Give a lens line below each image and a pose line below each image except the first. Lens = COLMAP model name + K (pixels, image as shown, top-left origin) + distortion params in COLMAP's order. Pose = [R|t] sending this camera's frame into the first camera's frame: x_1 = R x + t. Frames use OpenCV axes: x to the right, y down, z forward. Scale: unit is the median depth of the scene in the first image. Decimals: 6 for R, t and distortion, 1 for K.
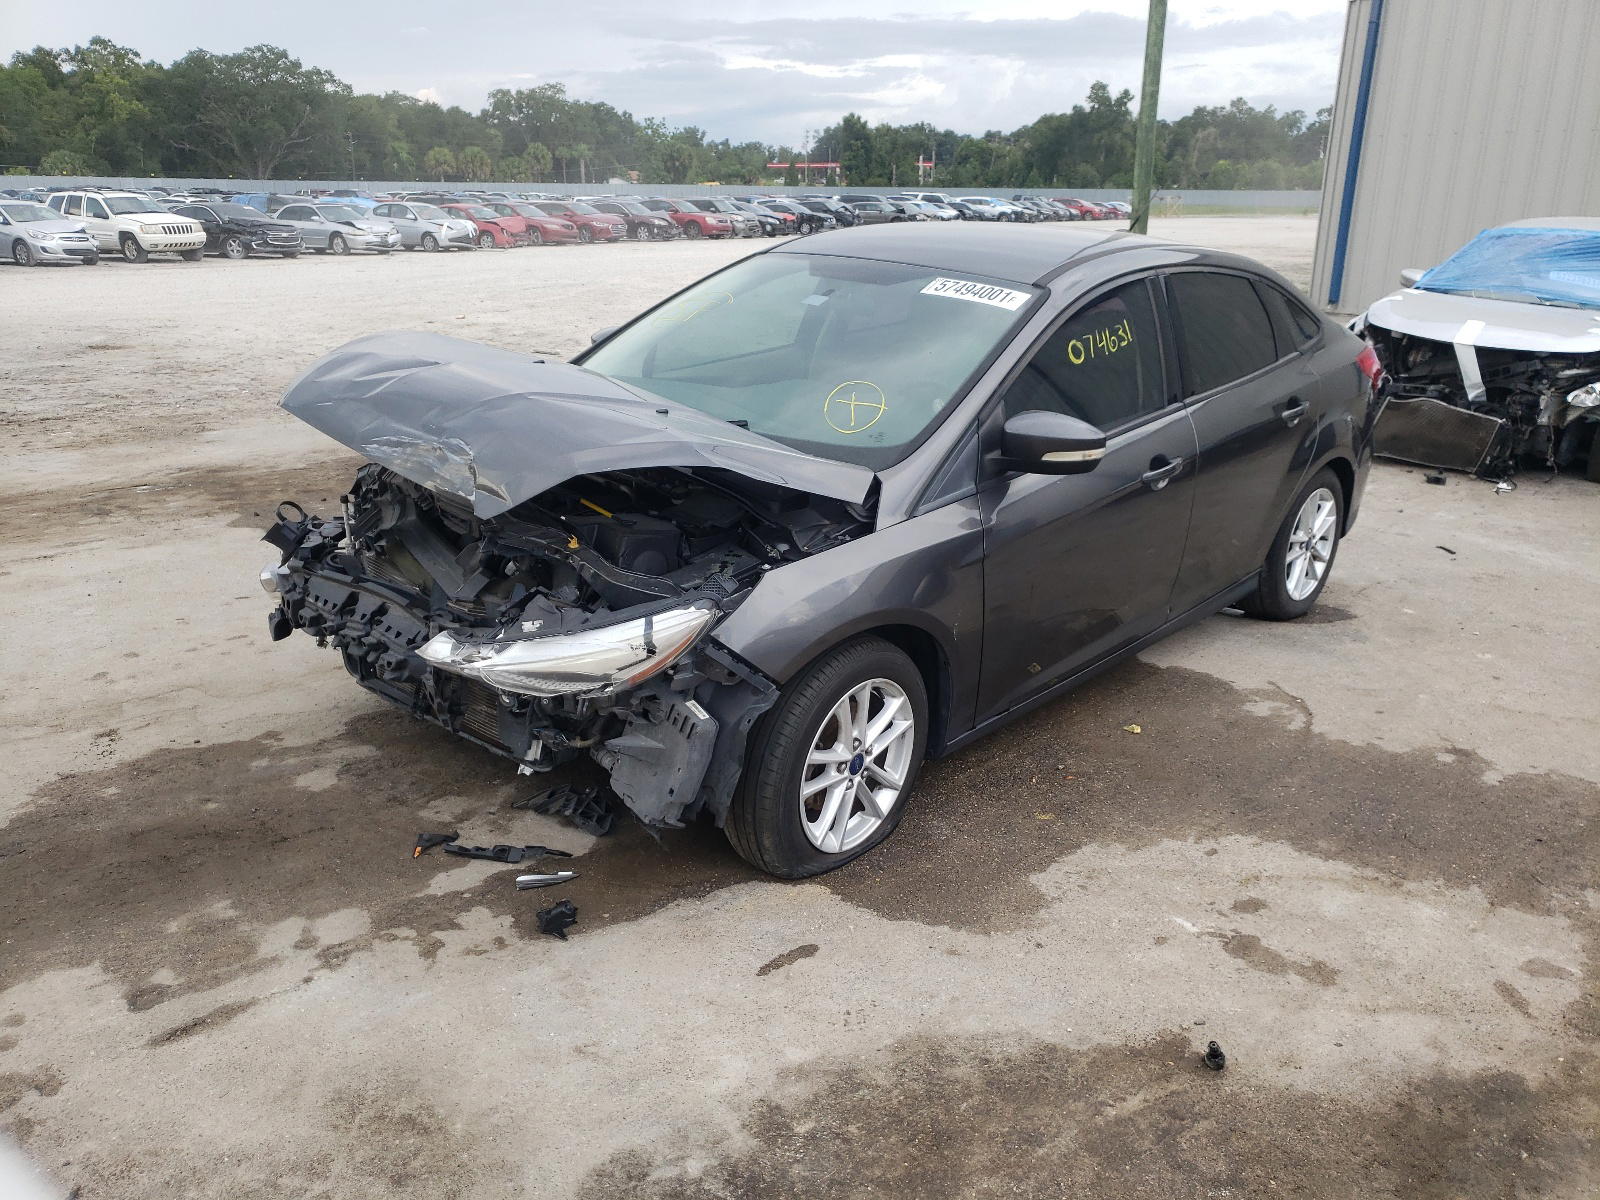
lens RADIAL K [[1274.5, 0, 776.3], [0, 1274.5, 592.0], [0, 0, 1]] dist [-0.058484, 0.111923]
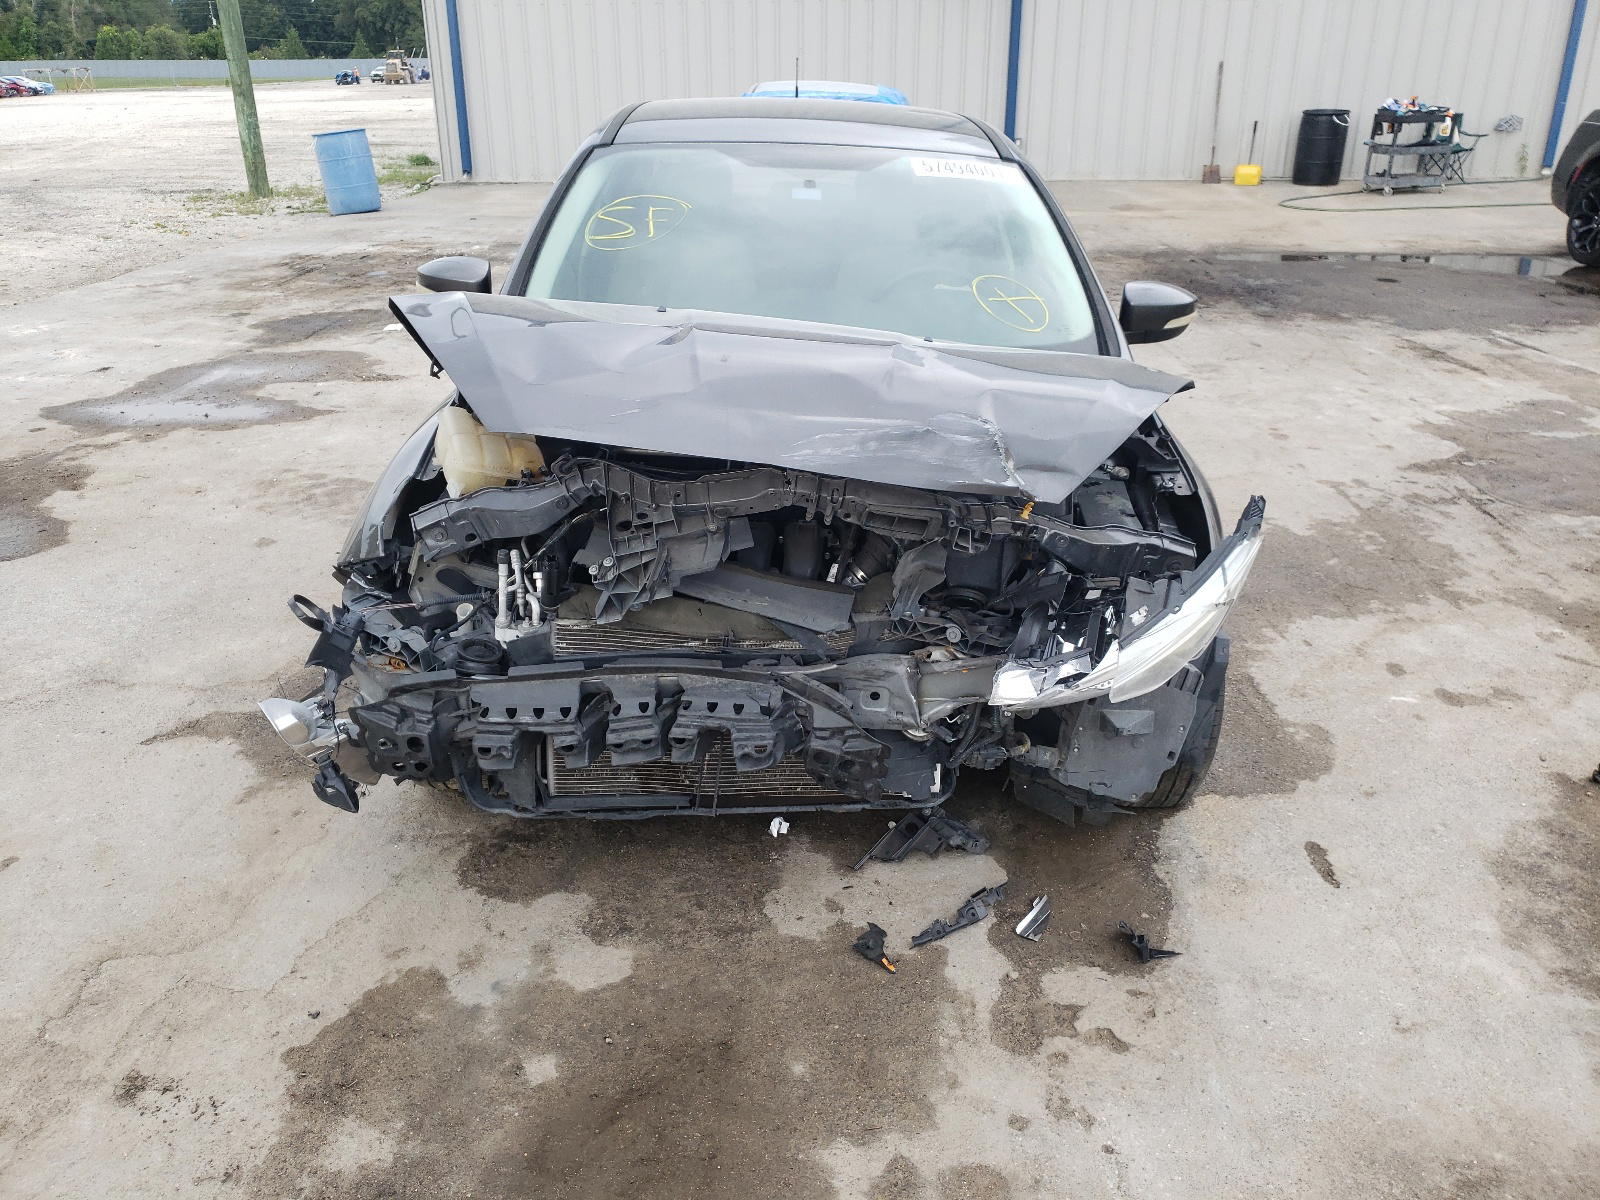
lens RADIAL K [[1252.8, 0, 787.5], [0, 1252.8, 562.9], [0, 0, 1]] dist [0.006793, -0.004726]
pose [[0.708015, -0.270059, 0.652521, -0.691979], [0.220893, 0.962317, 0.158595, -0.146224], [-0.670762, 0.031850, 0.740989, 0.443097]]
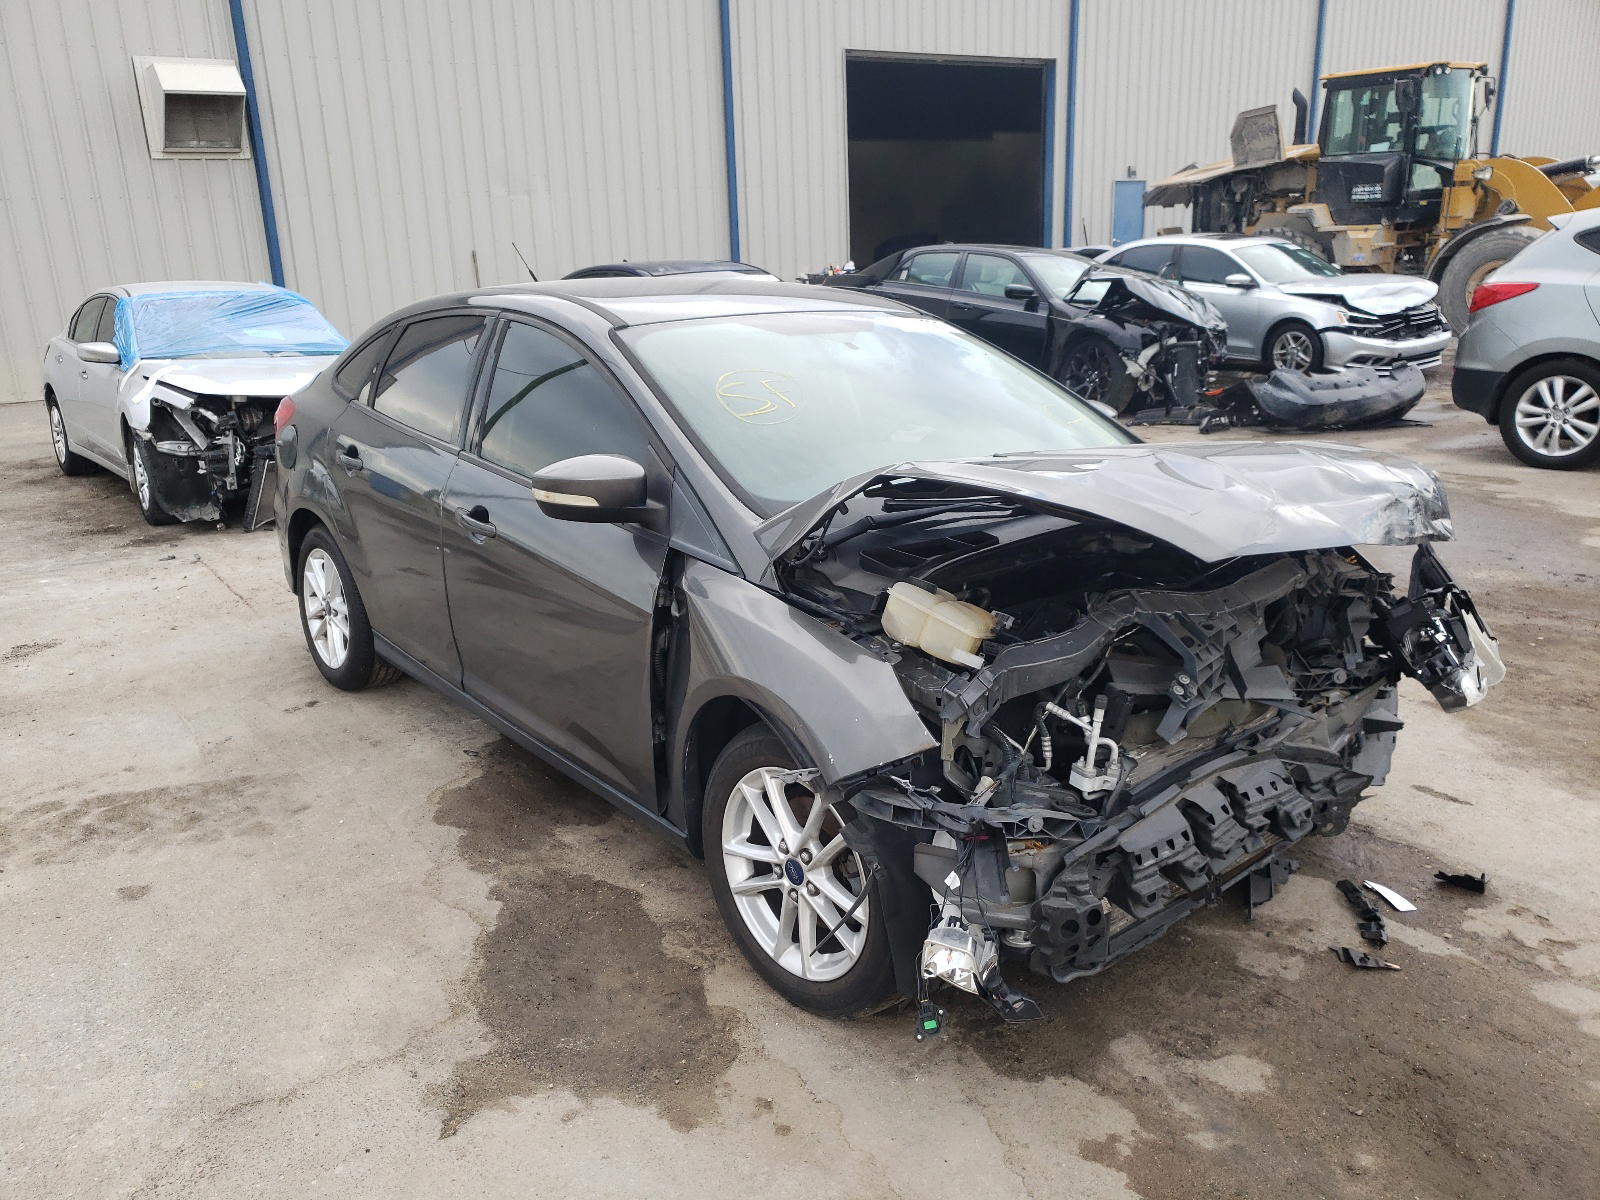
lens RADIAL K [[1236.4, 0, 762.0], [0, 1236.4, 620.9], [0, 0, 1]] dist [0.008943, 0.002778]
pose [[0.133198, -0.304255, 0.943232, -0.989564], [0.340480, 0.907836, 0.244757, -0.338235], [-0.930769, 0.288551, 0.224515, 1.056146]]
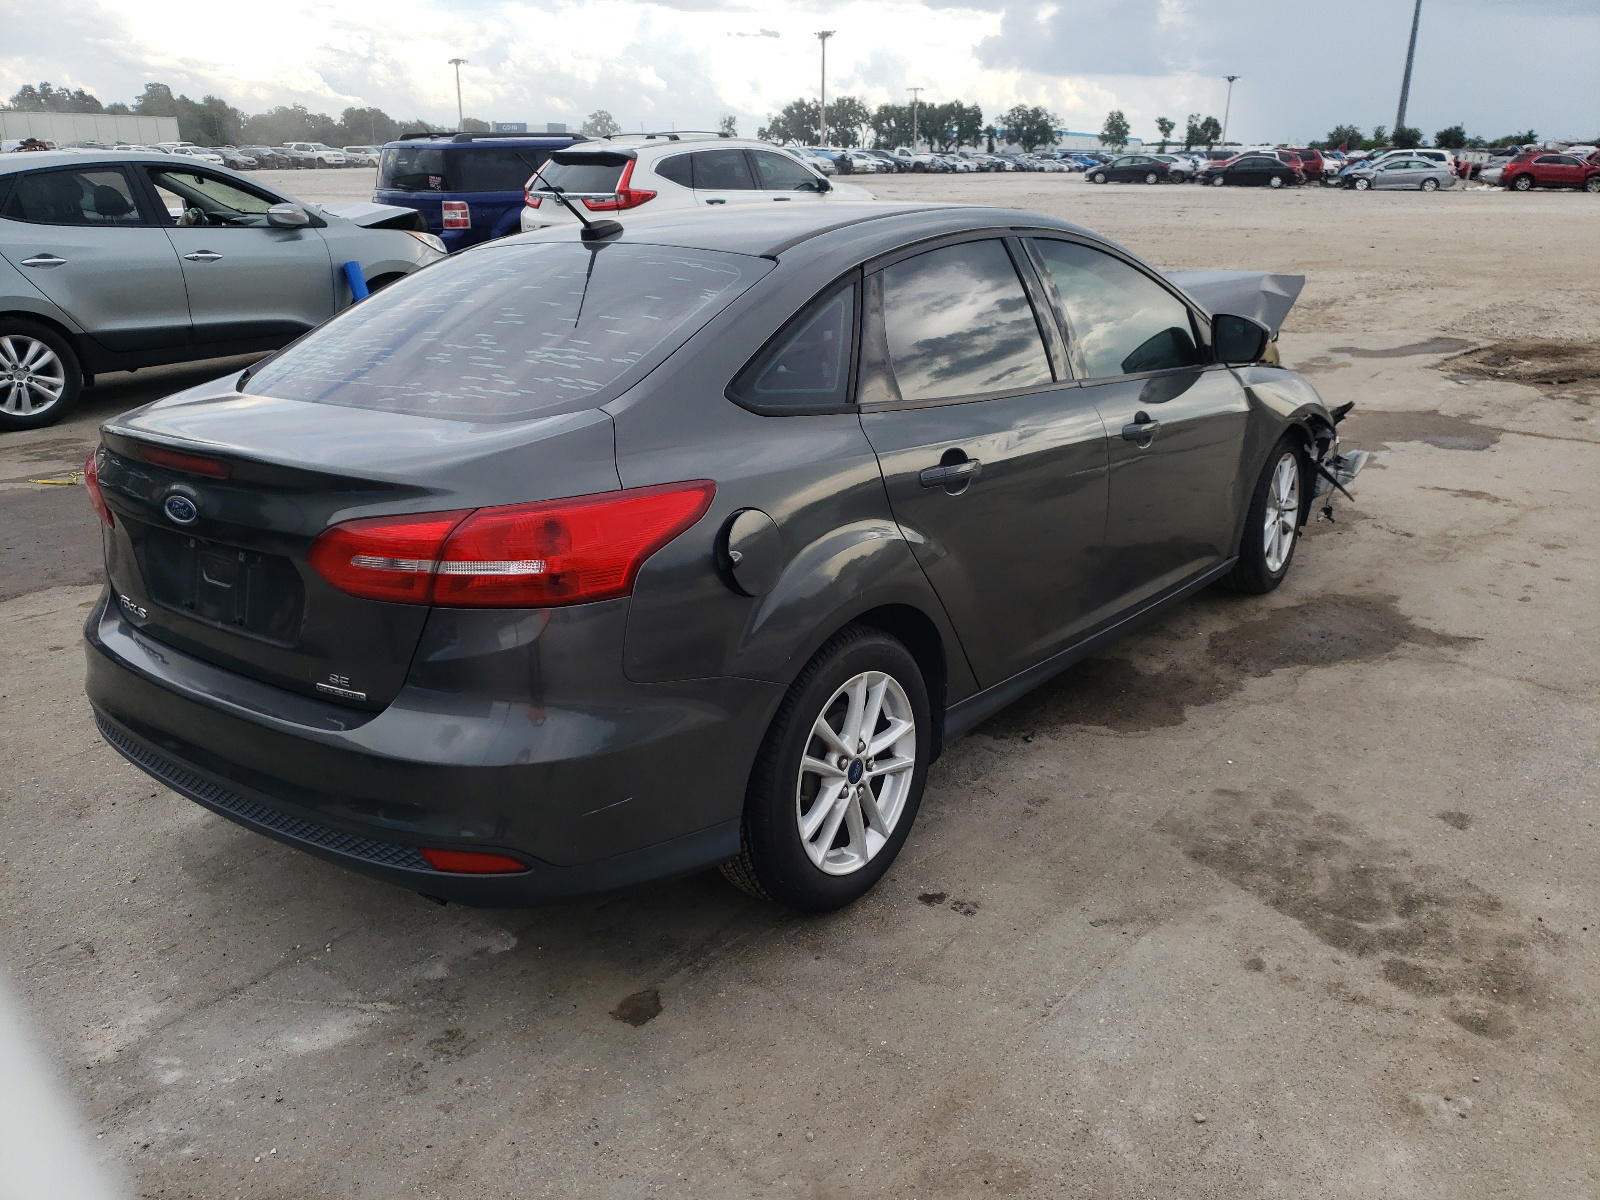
lens RADIAL K [[1274.5, 0, 776.3], [0, 1274.5, 592.0], [0, 0, 1]] dist [-0.058484, 0.111923]
pose [[-0.996286, 0.025160, -0.082342, 0.360616], [-0.029011, 0.802334, 0.596170, -0.762613], [0.081065, 0.596345, -0.798624, 2.391420]]
